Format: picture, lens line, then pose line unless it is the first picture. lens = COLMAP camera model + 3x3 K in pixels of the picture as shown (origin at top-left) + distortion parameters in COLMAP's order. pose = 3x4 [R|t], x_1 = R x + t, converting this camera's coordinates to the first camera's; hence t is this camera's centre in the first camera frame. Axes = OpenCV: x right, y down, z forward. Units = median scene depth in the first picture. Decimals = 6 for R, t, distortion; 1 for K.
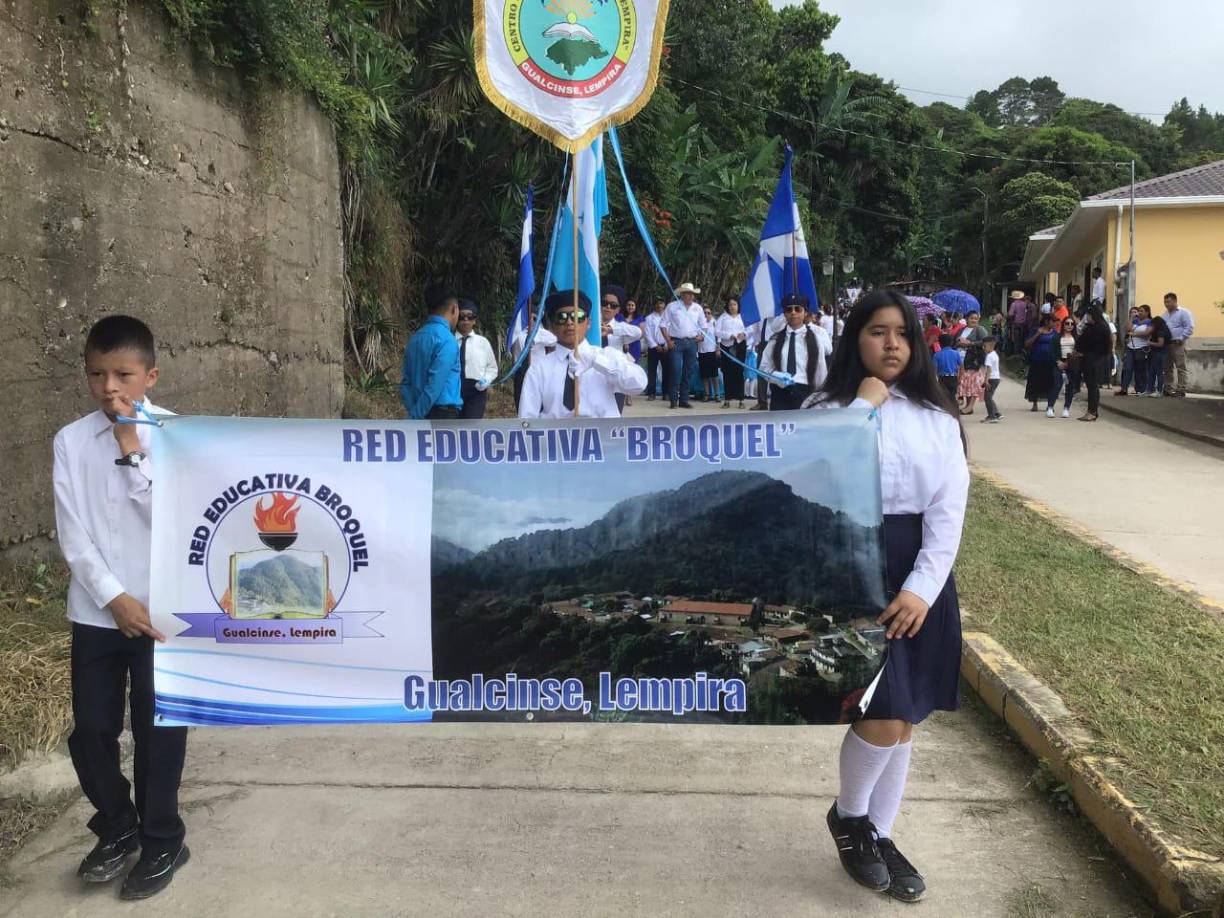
lens RADIAL K [[1134.1, 0, 611.8], [0, 1134.1, 433.2], [0, 0, 1]] dist [0.476662, -0.000136]
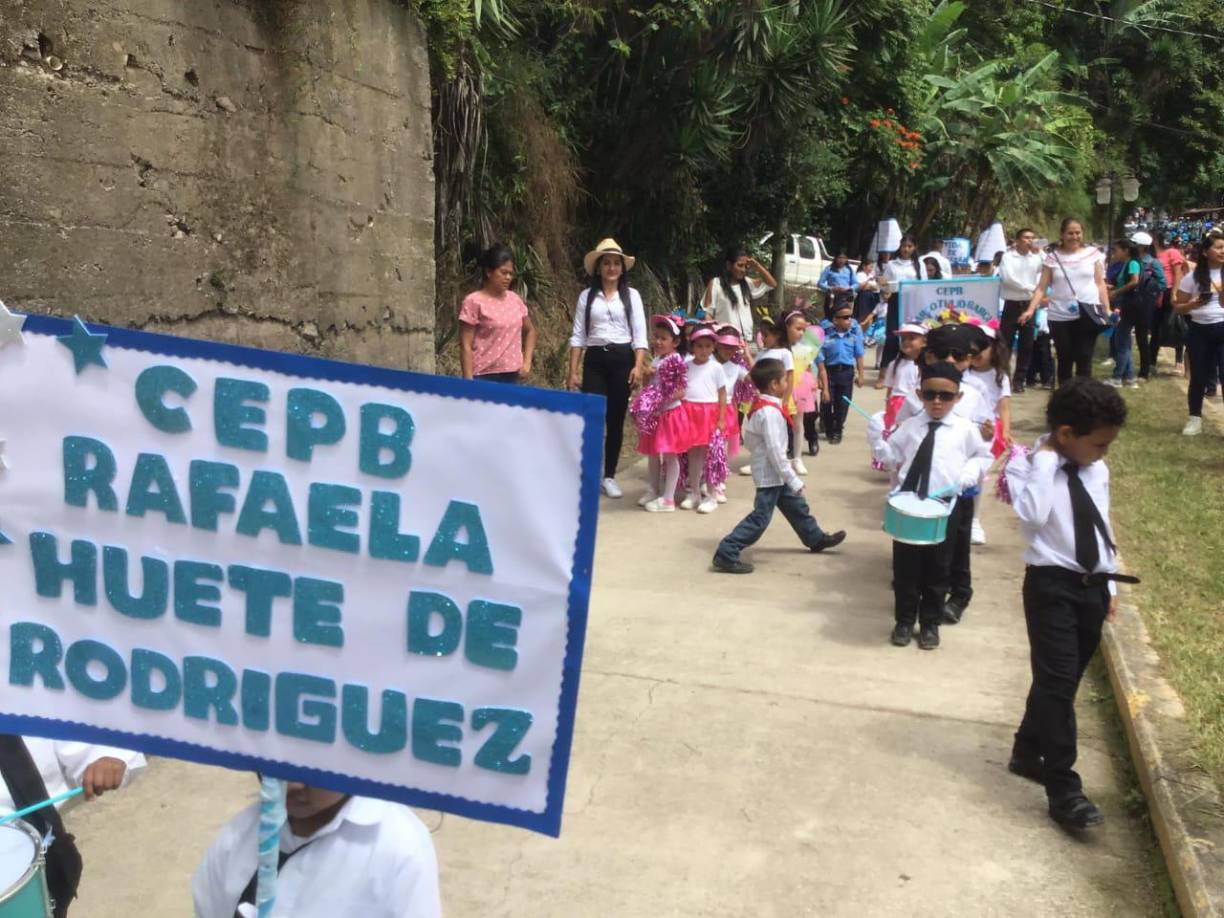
lens RADIAL K [[1167.1, 0, 612.0], [0, 1167.1, 459.0], [0, 0, 1]] dist [0.252920, -0.272710]
pose [[0.979546, 0.035649, -0.198039, 0.054389], [-0.021488, 0.997086, 0.073202, -0.035927], [0.200072, -0.067449, 0.977457, 0.241902]]
